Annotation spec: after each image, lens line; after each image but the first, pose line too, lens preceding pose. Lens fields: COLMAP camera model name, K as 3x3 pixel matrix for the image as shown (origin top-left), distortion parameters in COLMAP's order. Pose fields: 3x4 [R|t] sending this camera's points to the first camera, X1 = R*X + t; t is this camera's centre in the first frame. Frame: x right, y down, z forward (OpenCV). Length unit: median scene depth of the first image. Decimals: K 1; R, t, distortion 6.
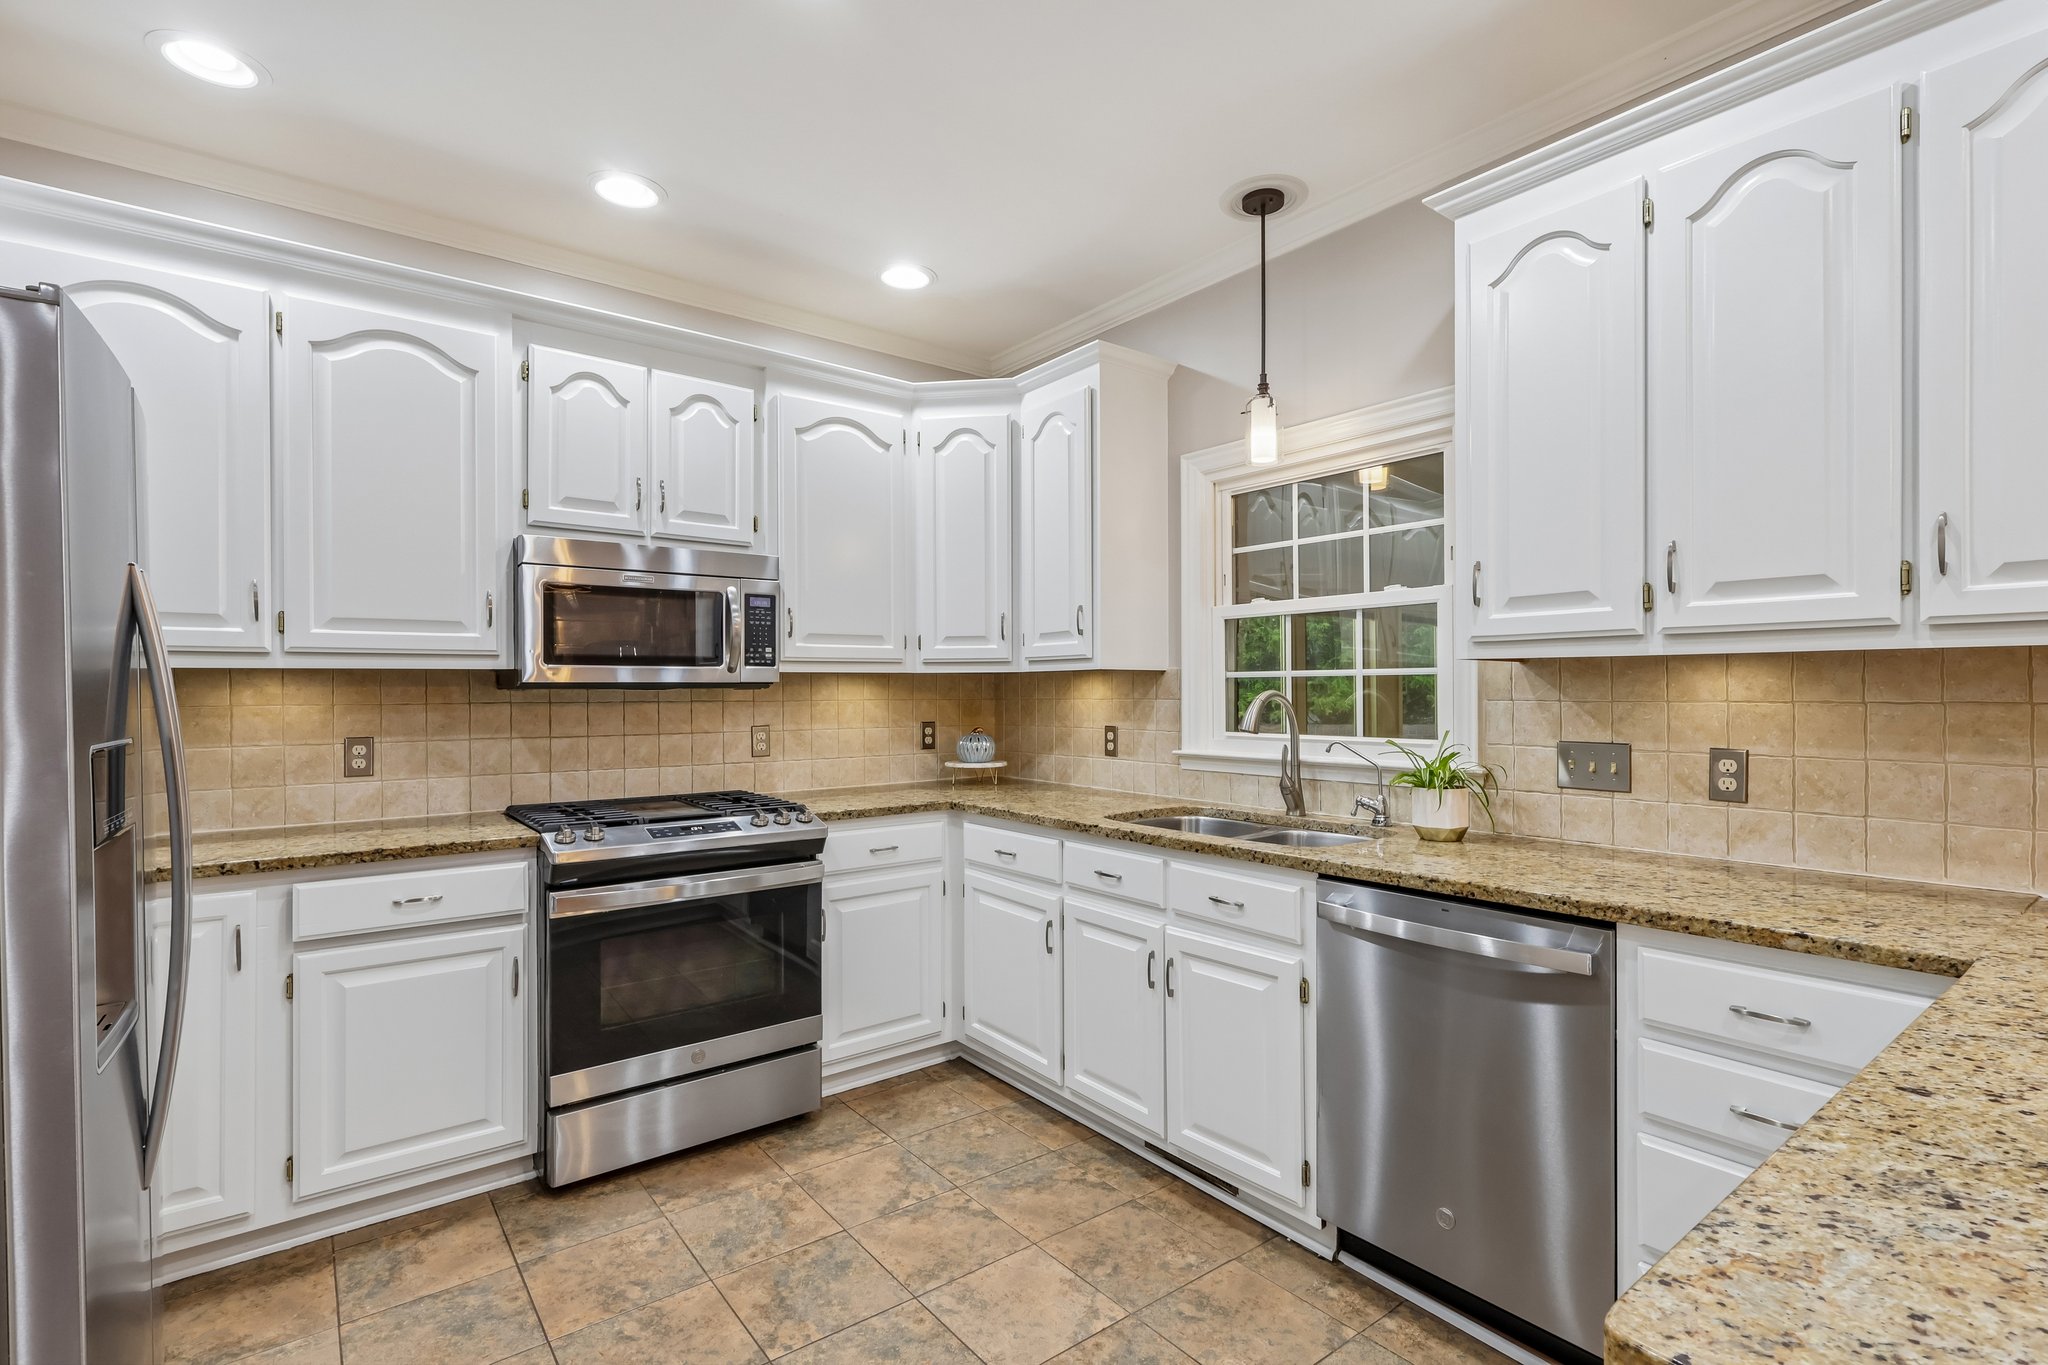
lens RADIAL K [[951.8, 0, 1029.0], [0, 951.8, 687.5], [0, 0, 1]] dist [0.000604, -0.000493]
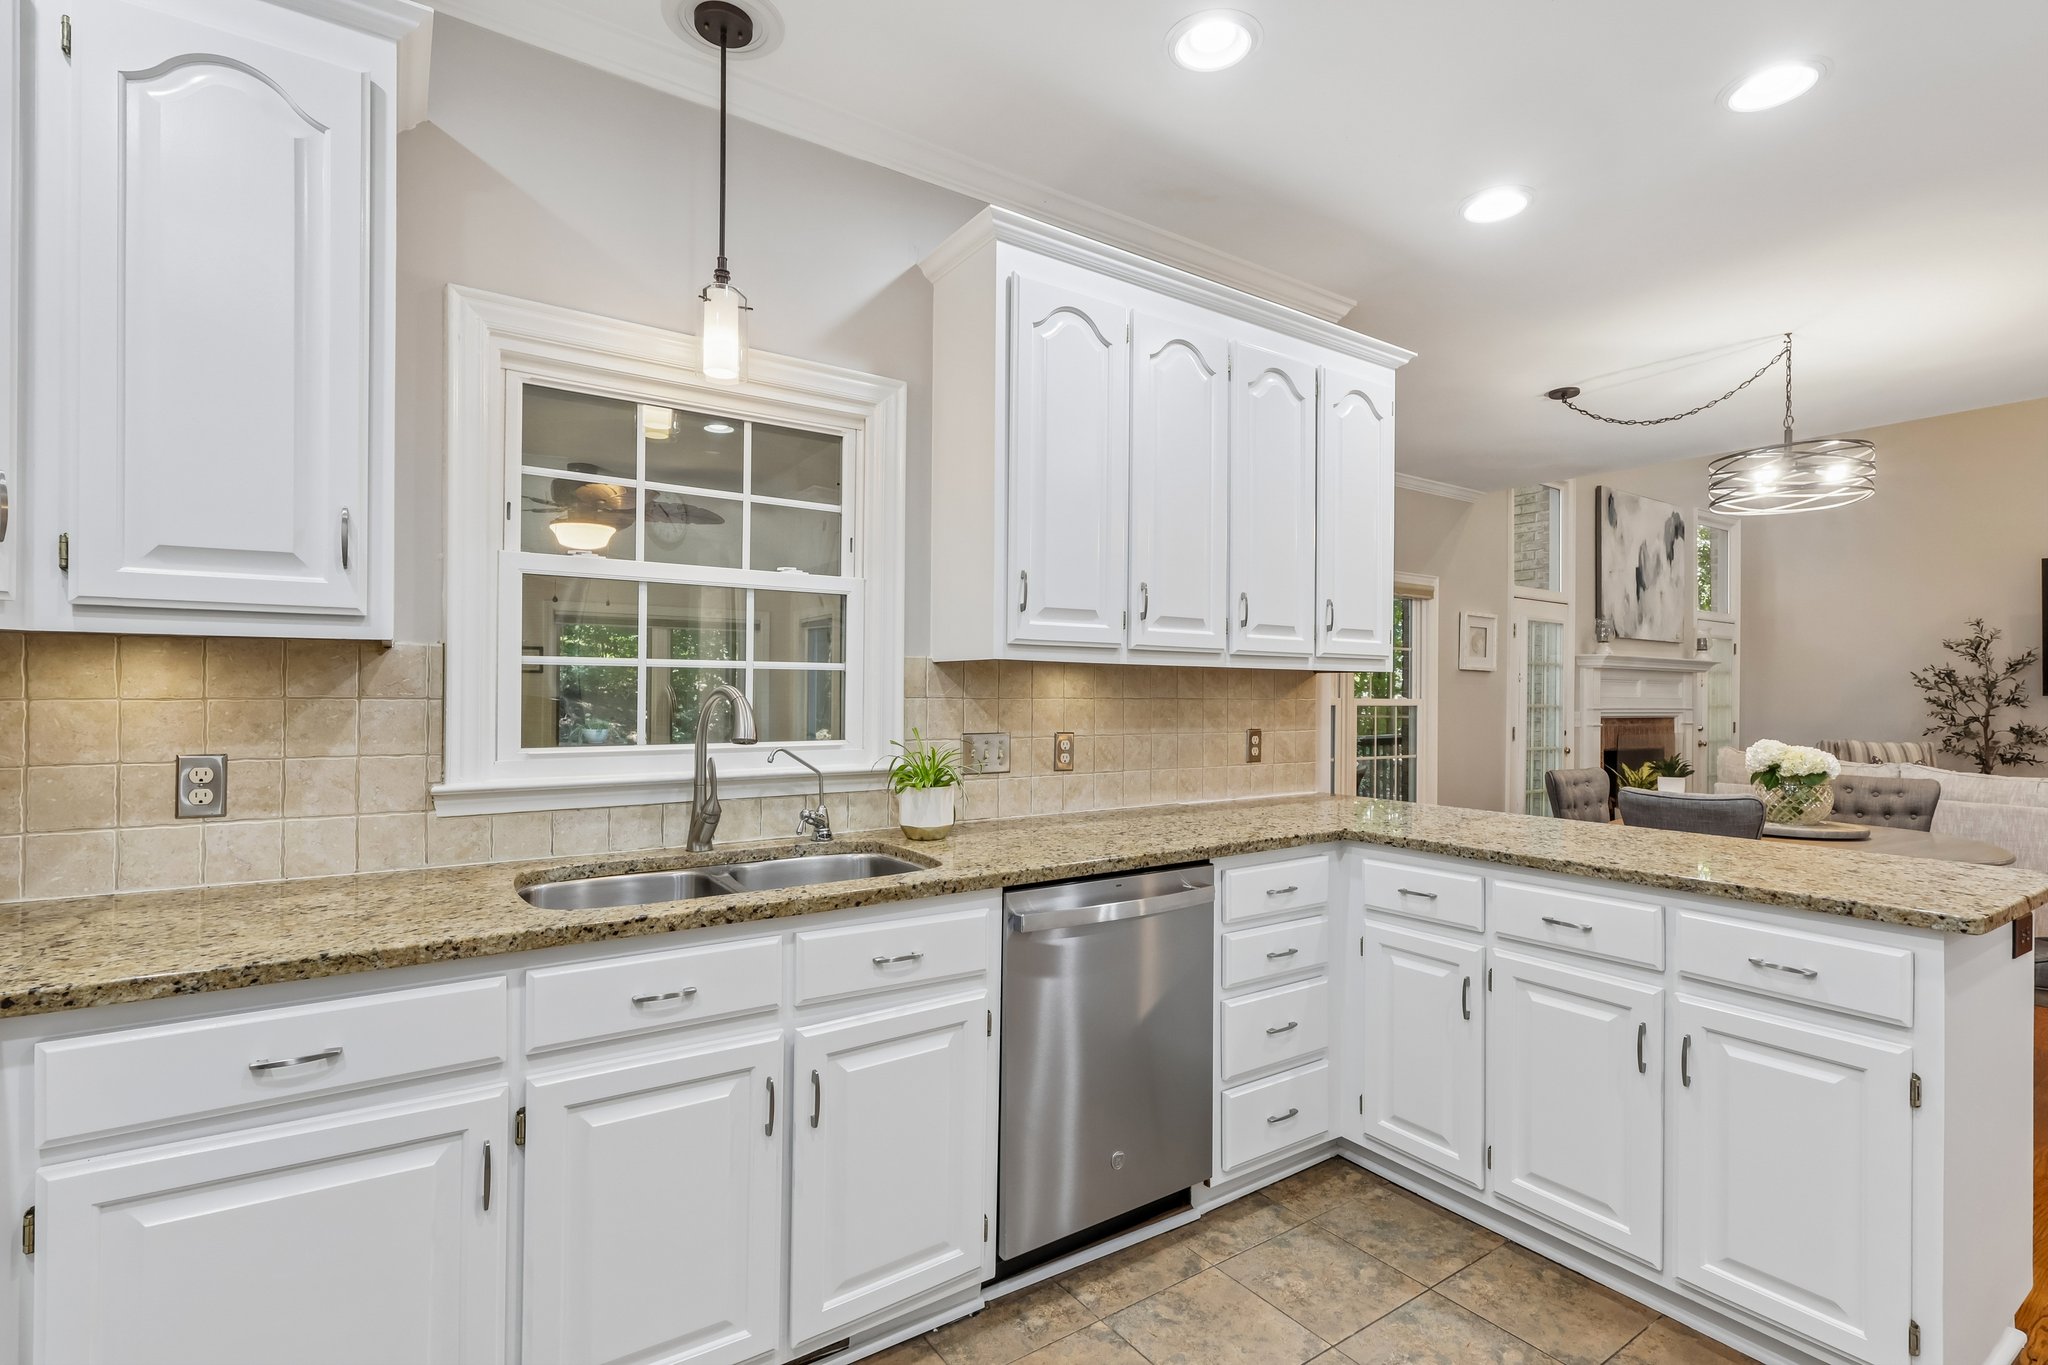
lens RADIAL K [[951.8, 0, 1029.0], [0, 951.8, 687.5], [0, 0, 1]] dist [0.000604, -0.000493]
pose [[0.065357, 0.007339, 0.997835, -0.477214], [-0.011803, 0.999909, -0.006581, 0.006733], [-0.997792, -0.011347, 0.065437, 0.715785]]
